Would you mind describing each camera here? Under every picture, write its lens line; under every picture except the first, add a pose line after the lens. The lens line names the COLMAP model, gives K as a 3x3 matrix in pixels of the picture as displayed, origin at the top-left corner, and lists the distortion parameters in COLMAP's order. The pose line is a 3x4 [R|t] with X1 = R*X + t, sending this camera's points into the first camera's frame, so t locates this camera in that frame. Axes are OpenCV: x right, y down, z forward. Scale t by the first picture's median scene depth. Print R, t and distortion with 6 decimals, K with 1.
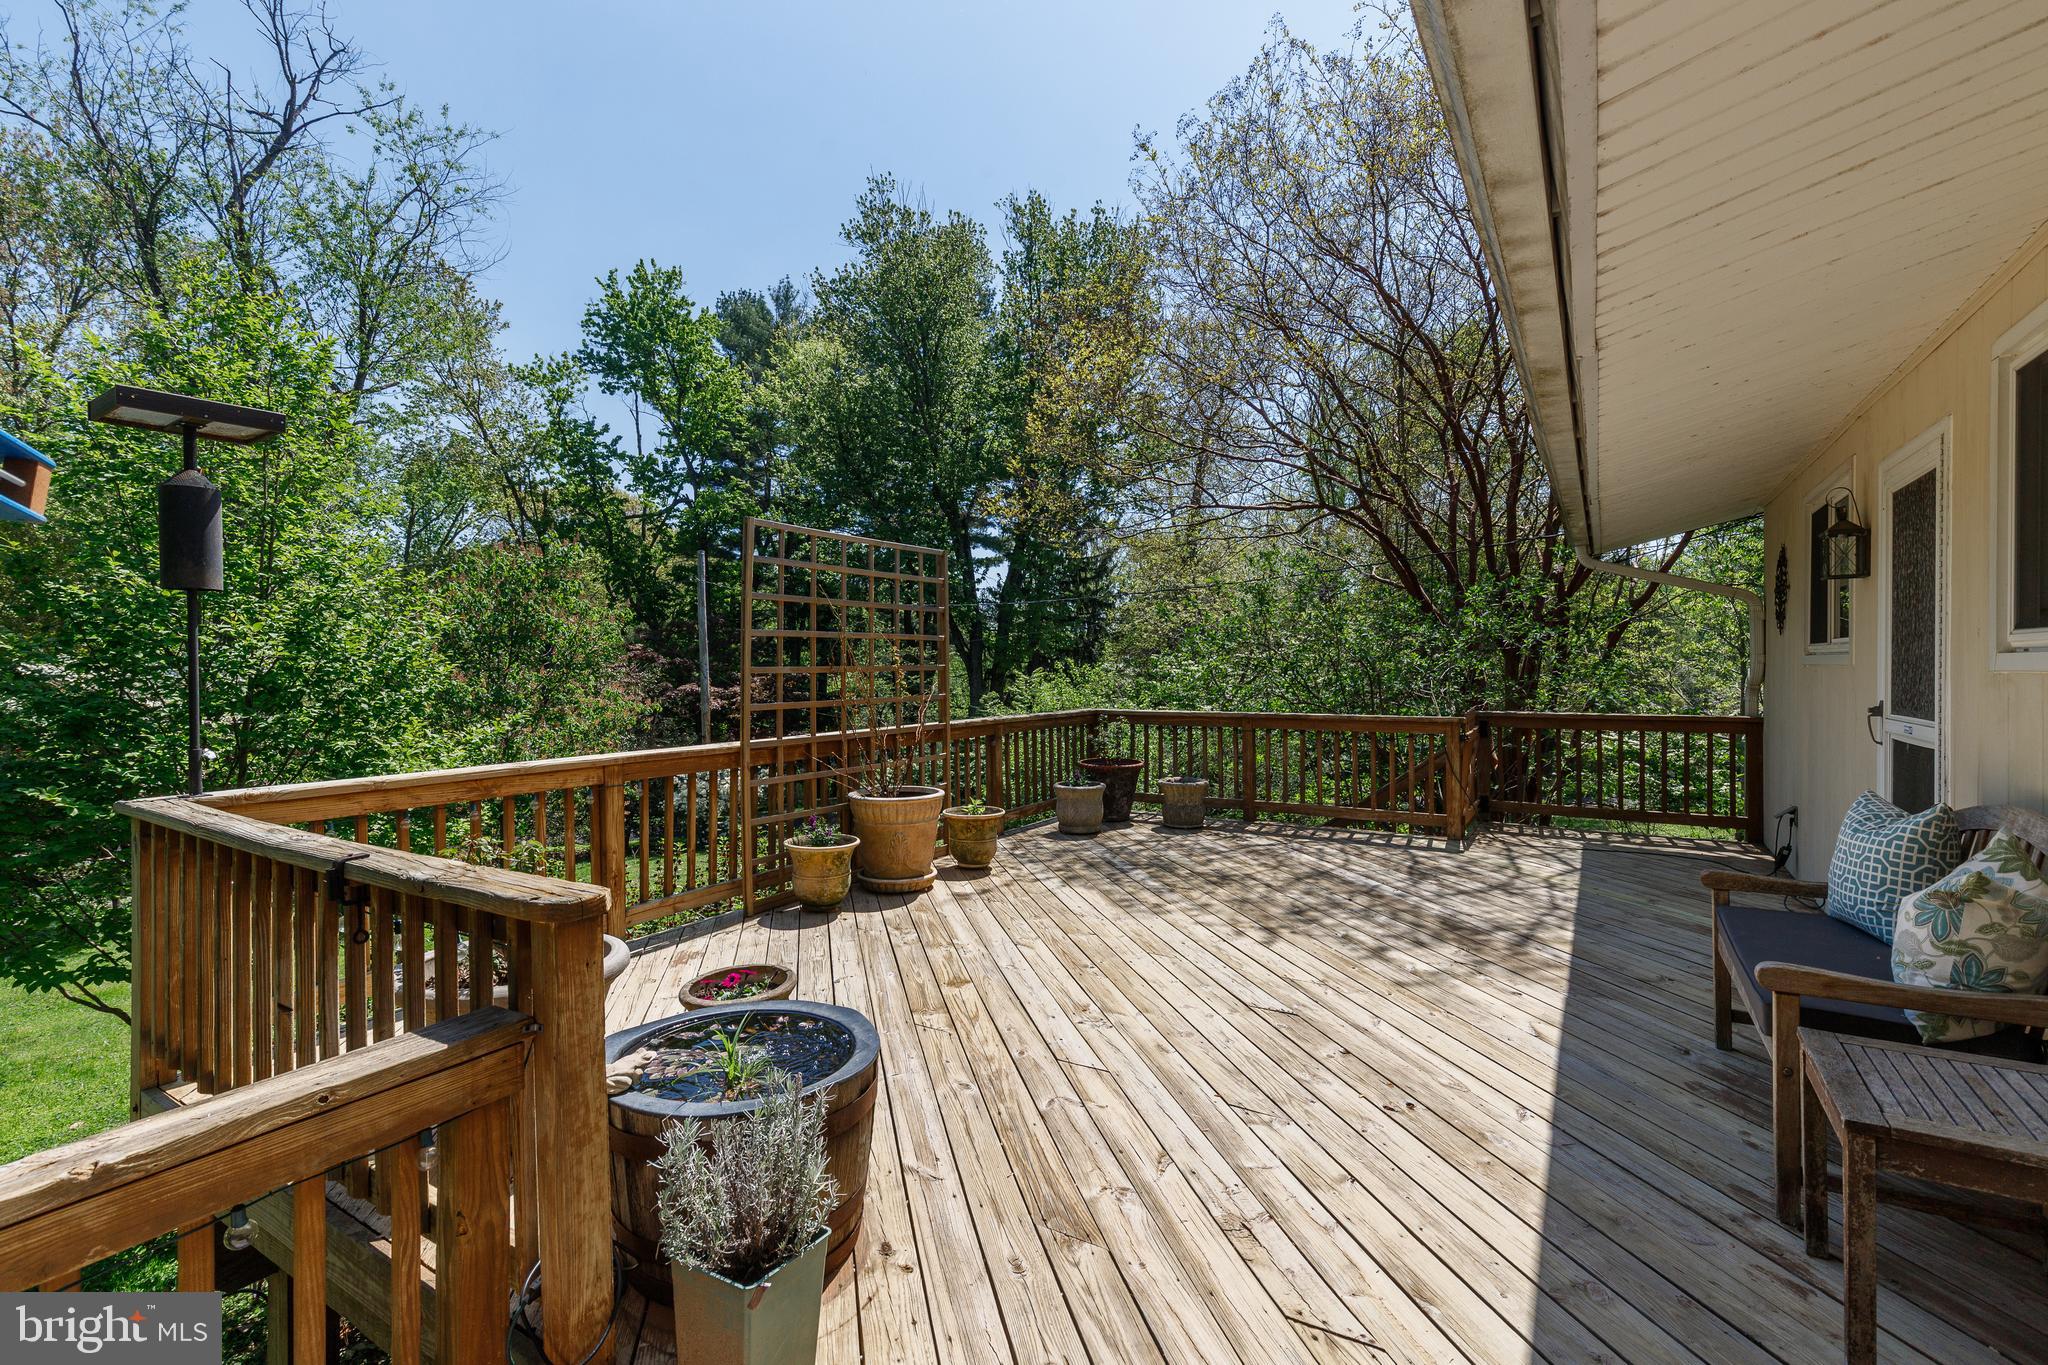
lens RADIAL K [[930.8, 0, 1014.1], [0, 930.8, 671.3], [0, 0, 1]] dist [-0.000010, -0.000098]
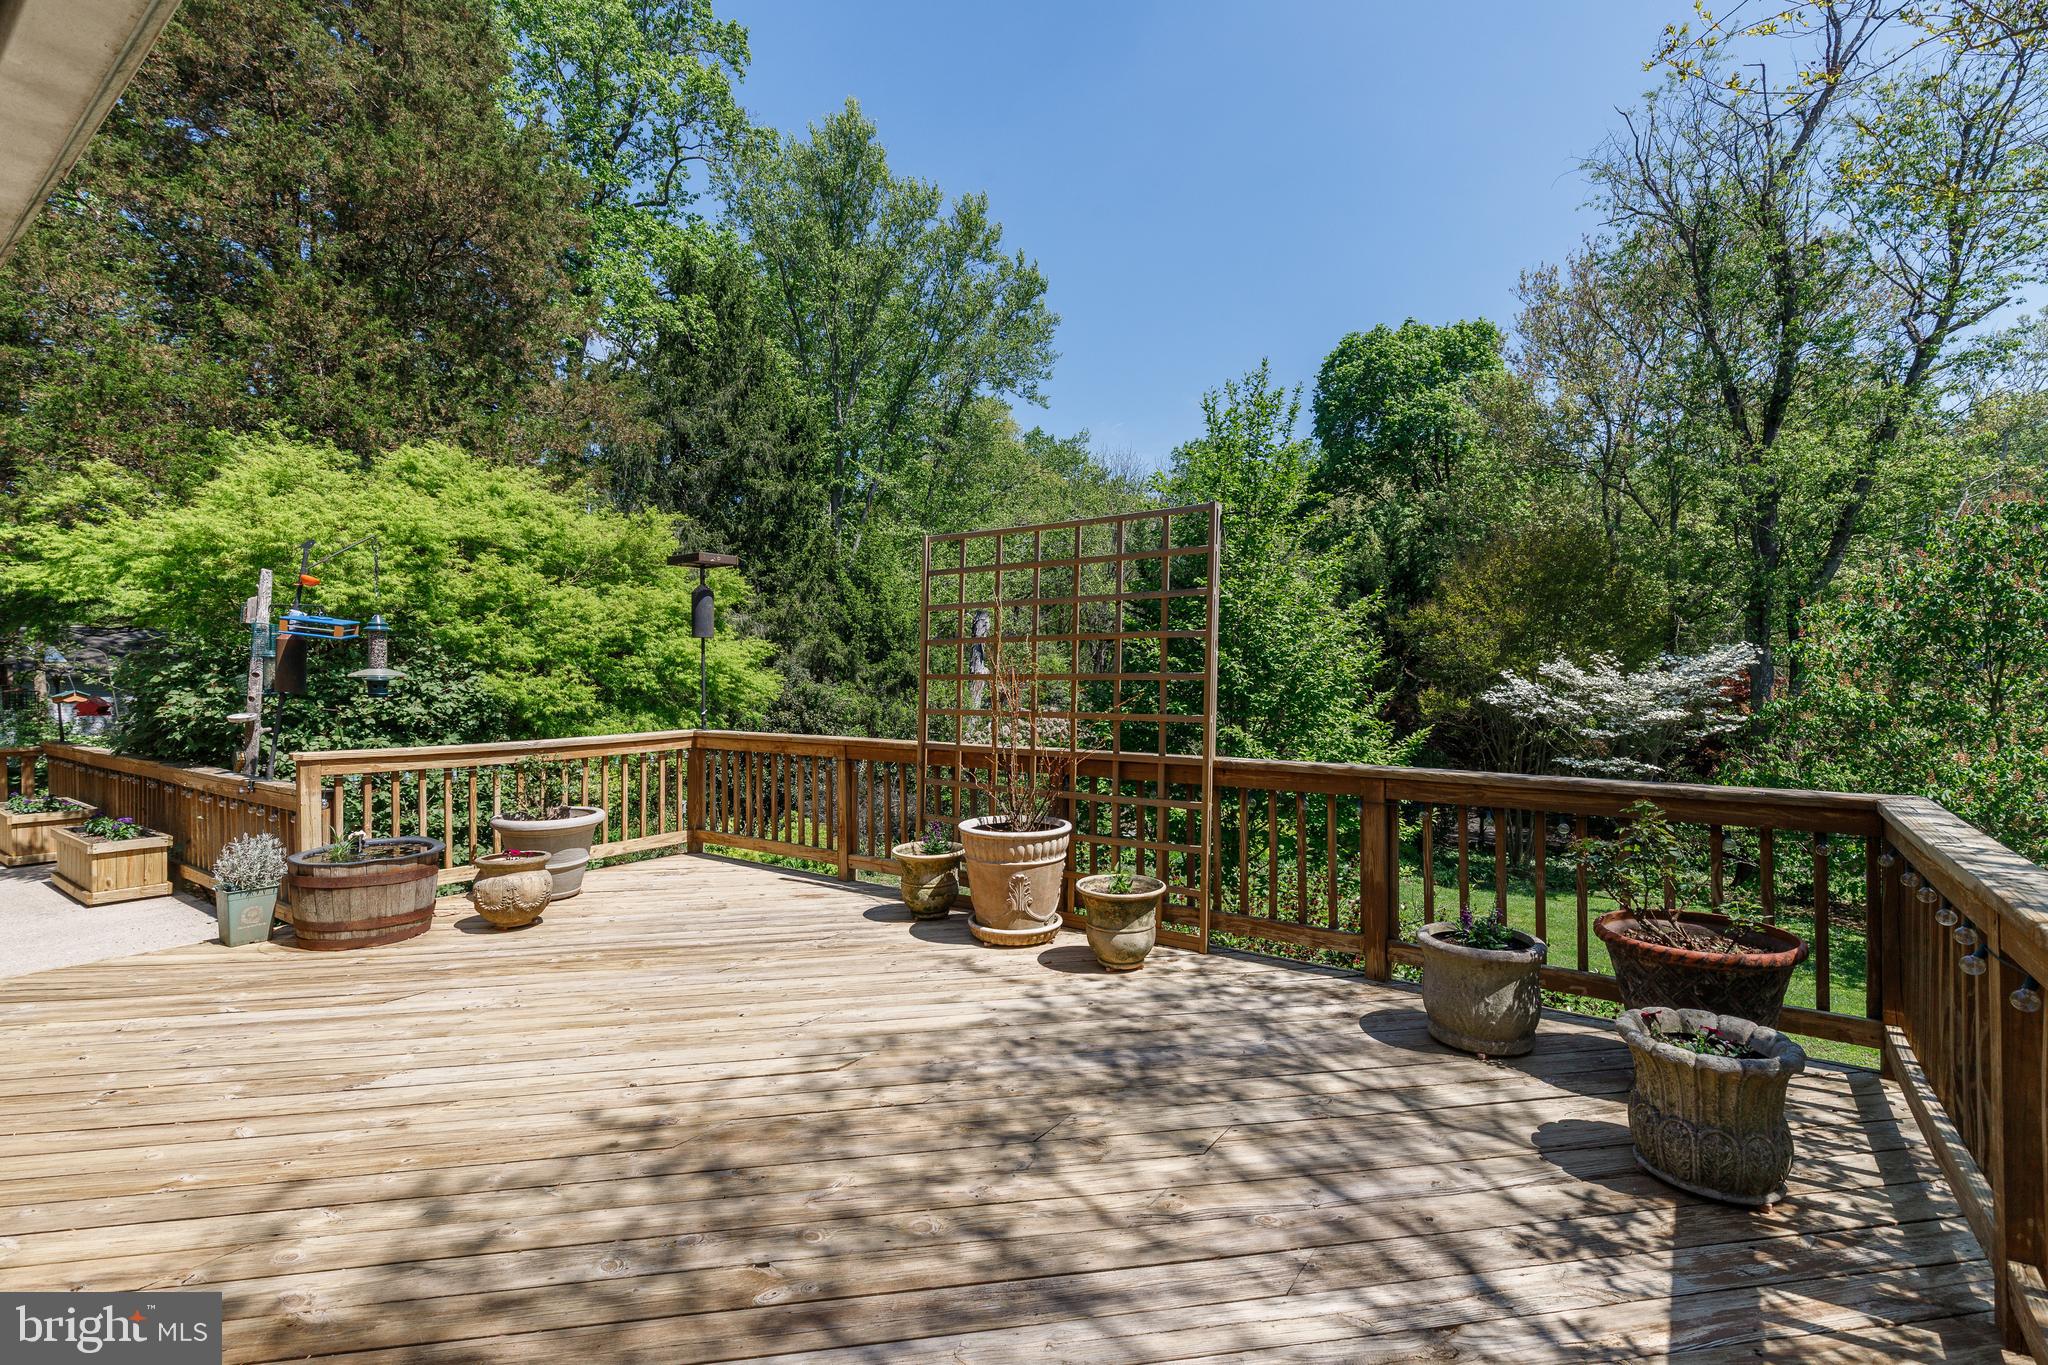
lens RADIAL K [[930.8, 0, 1022.5], [0, 930.8, 683.4], [0, 0, 1]] dist [-0.000010, -0.000098]
pose [[-0.072424, 0.011869, -0.997303, 0.846581], [-0.004698, 0.999914, 0.012241, -0.008935], [0.997363, 0.005572, -0.072362, 1.290438]]
